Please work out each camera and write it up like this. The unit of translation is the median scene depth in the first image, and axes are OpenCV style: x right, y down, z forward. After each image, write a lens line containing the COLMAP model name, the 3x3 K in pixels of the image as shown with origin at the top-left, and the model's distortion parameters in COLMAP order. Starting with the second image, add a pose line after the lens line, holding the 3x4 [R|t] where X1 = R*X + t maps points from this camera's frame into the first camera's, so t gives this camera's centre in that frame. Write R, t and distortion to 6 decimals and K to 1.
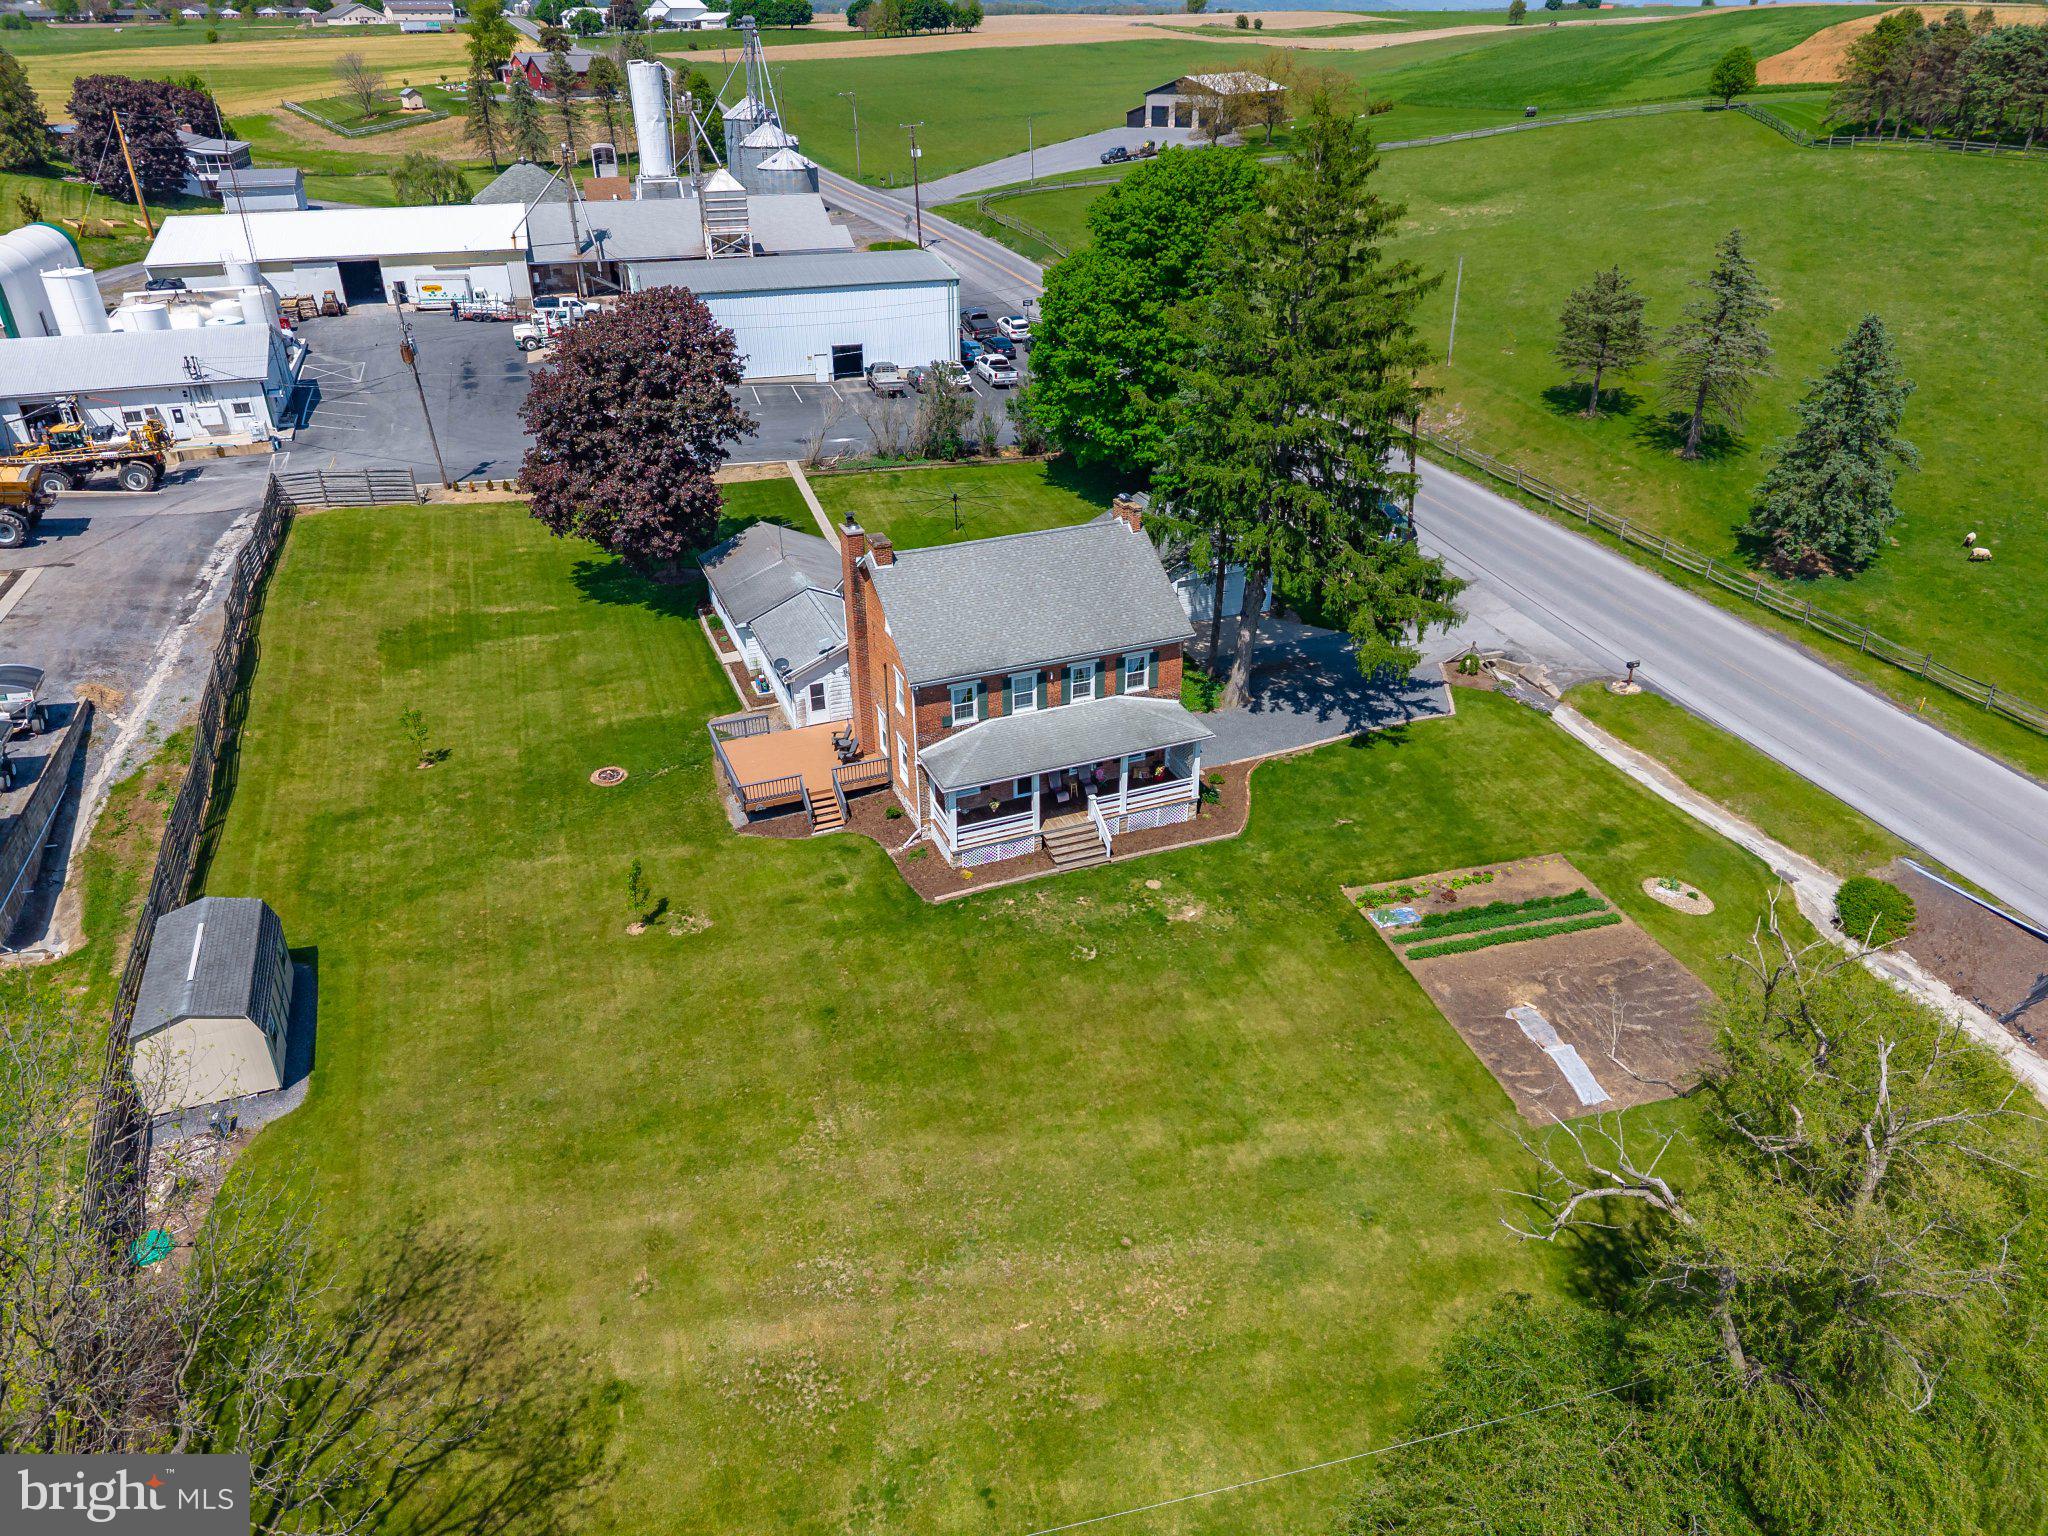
lens RADIAL K [[1312.0, 0, 1027.5], [0, 1312.0, 784.7], [0, 0, 1]] dist [0.016268, -0.021798]
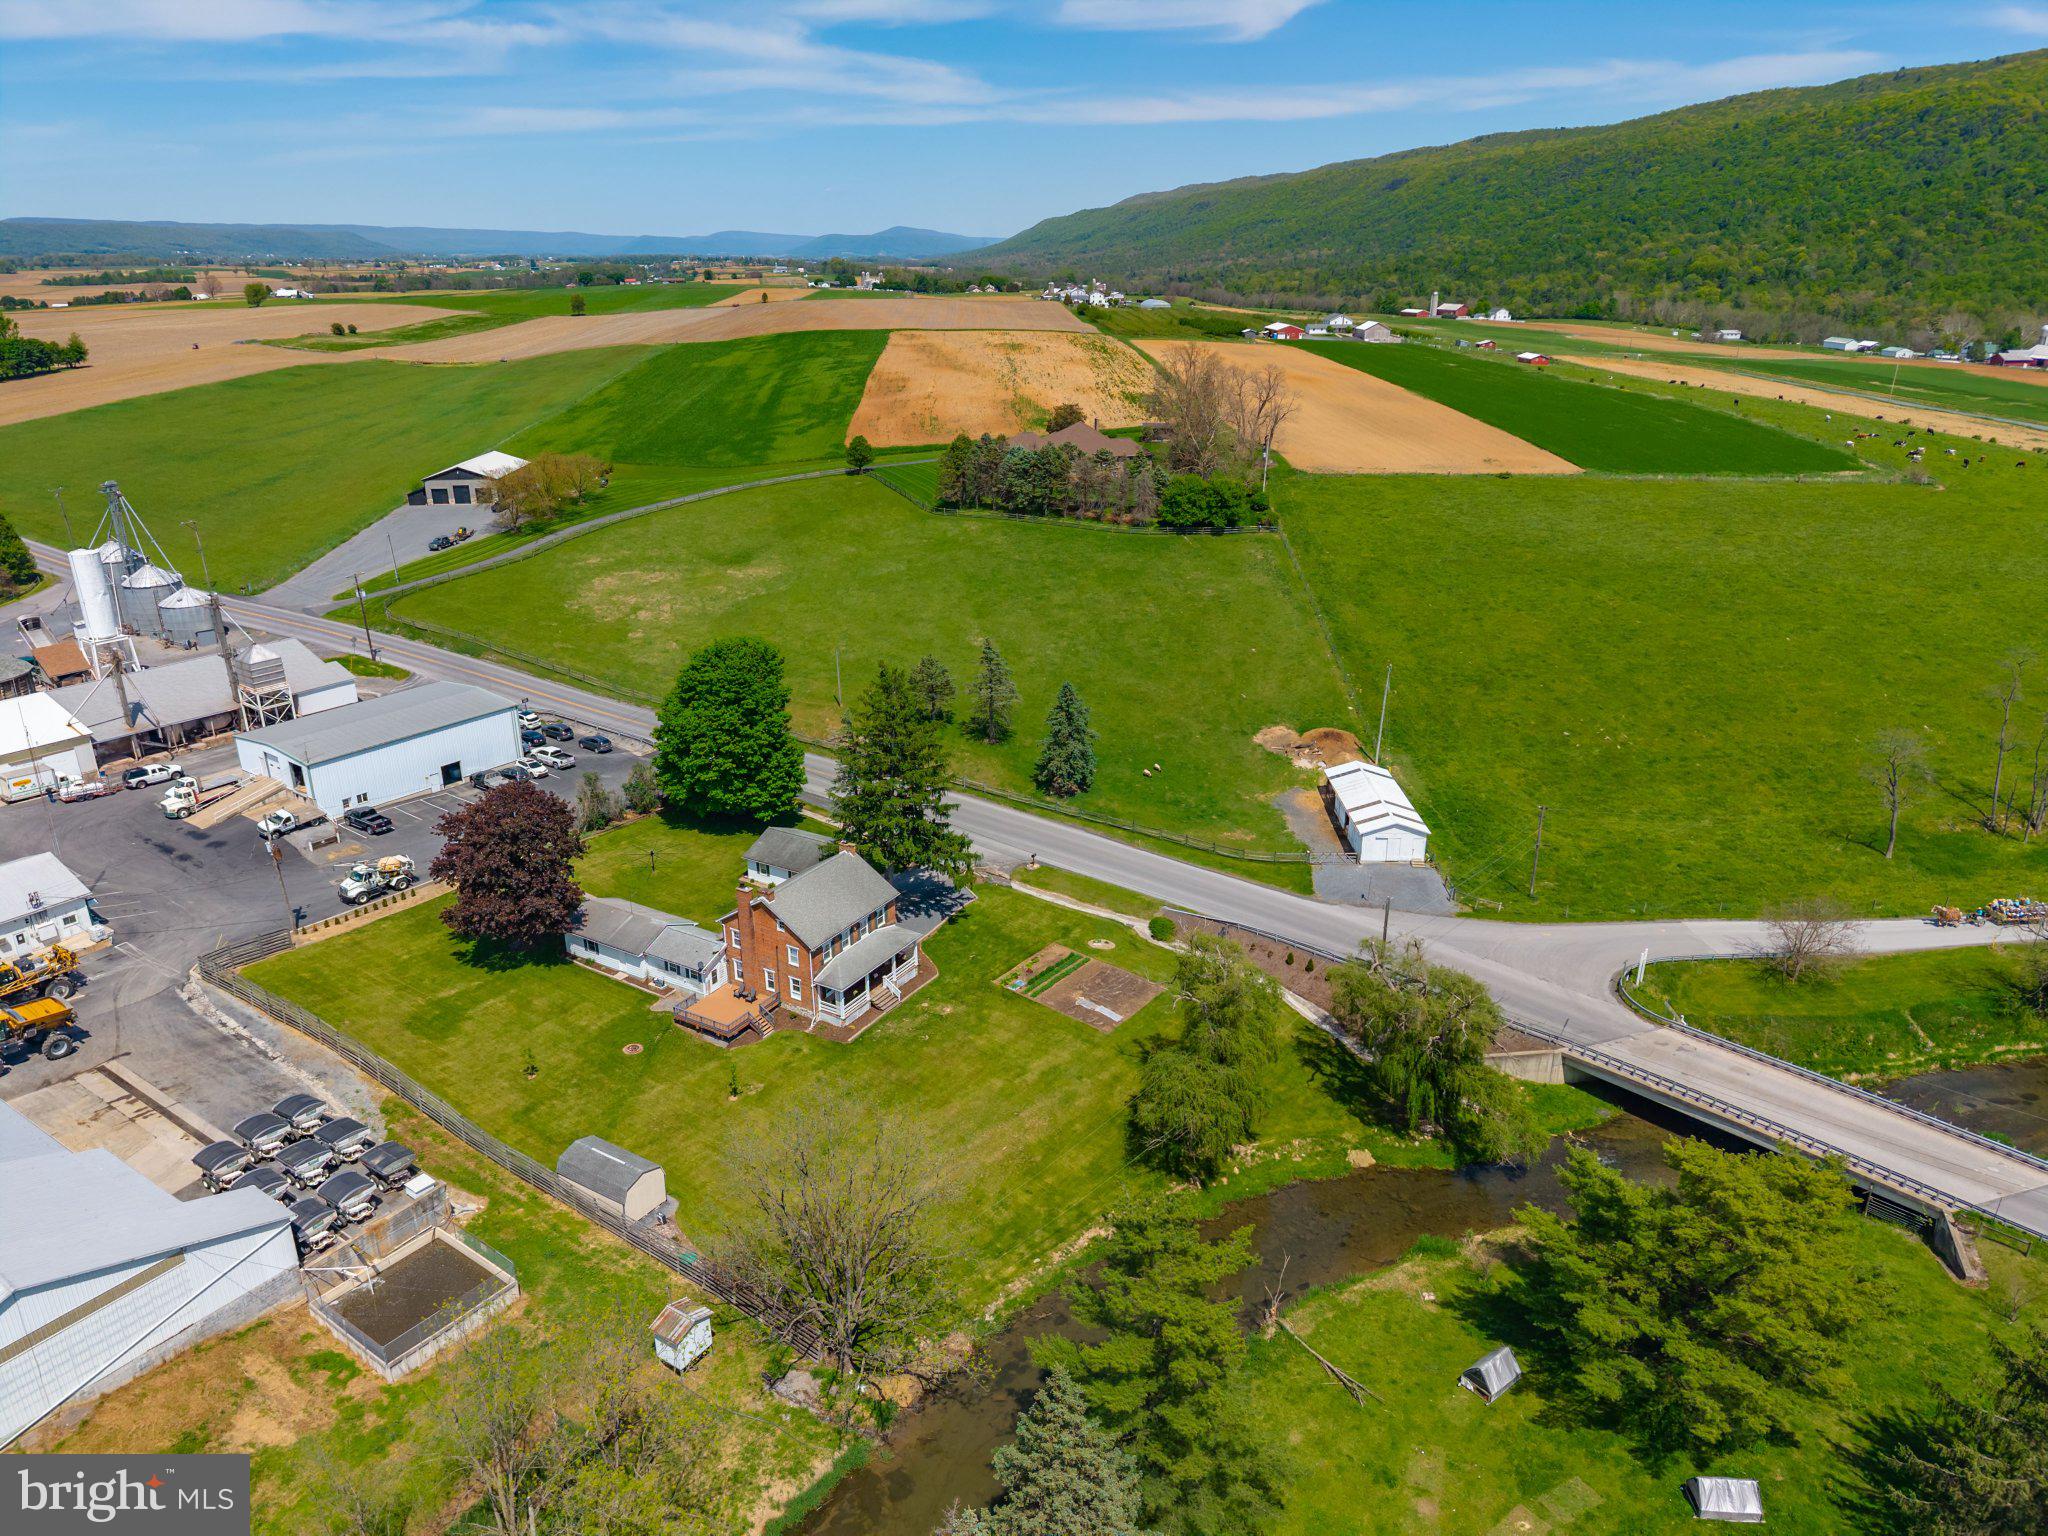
lens RADIAL K [[1346.4, 0, 1016.9], [0, 1346.4, 744.2], [0, 0, 1]] dist [0.023154, -0.018712]
pose [[0.796934, -0.197407, 0.570900, -0.755306], [0.295835, 0.951544, -0.083936, -0.081430], [-0.526667, 0.235784, 0.816718, -0.811038]]
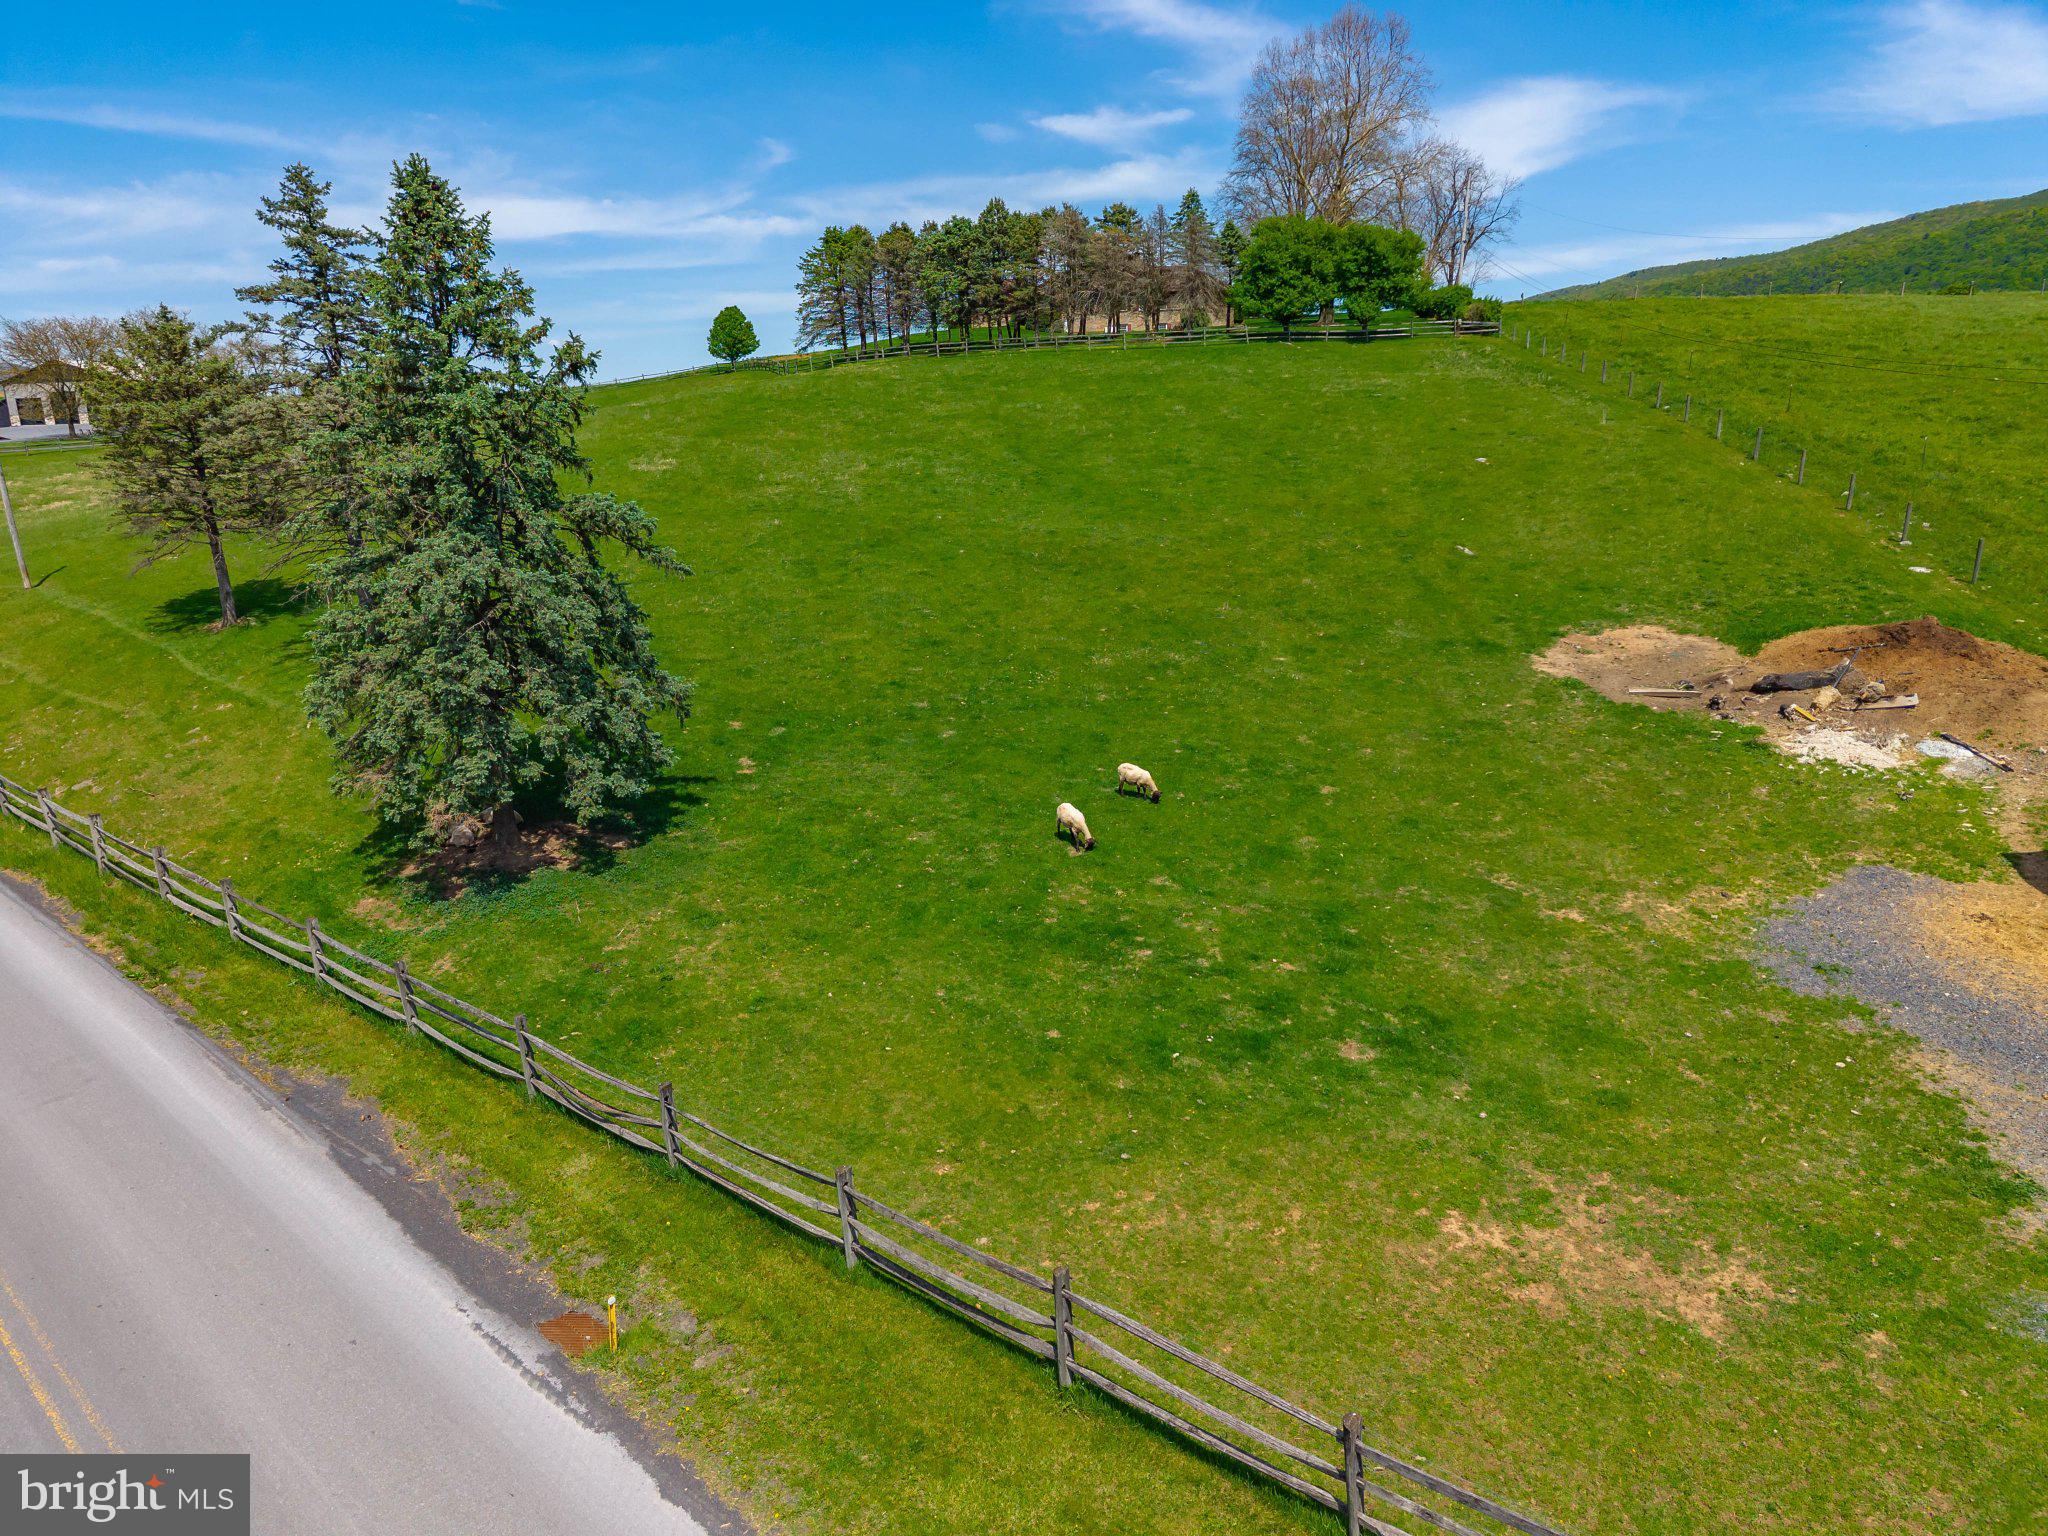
lens RADIAL K [[1346.4, 0, 1016.9], [0, 1346.4, 744.2], [0, 0, 1]] dist [0.023154, -0.018712]
pose [[0.854860, -0.129761, 0.502371, 0.550837], [0.269181, 0.938647, -0.215600, -0.076549], [-0.443573, 0.319537, 0.837341, 0.628946]]
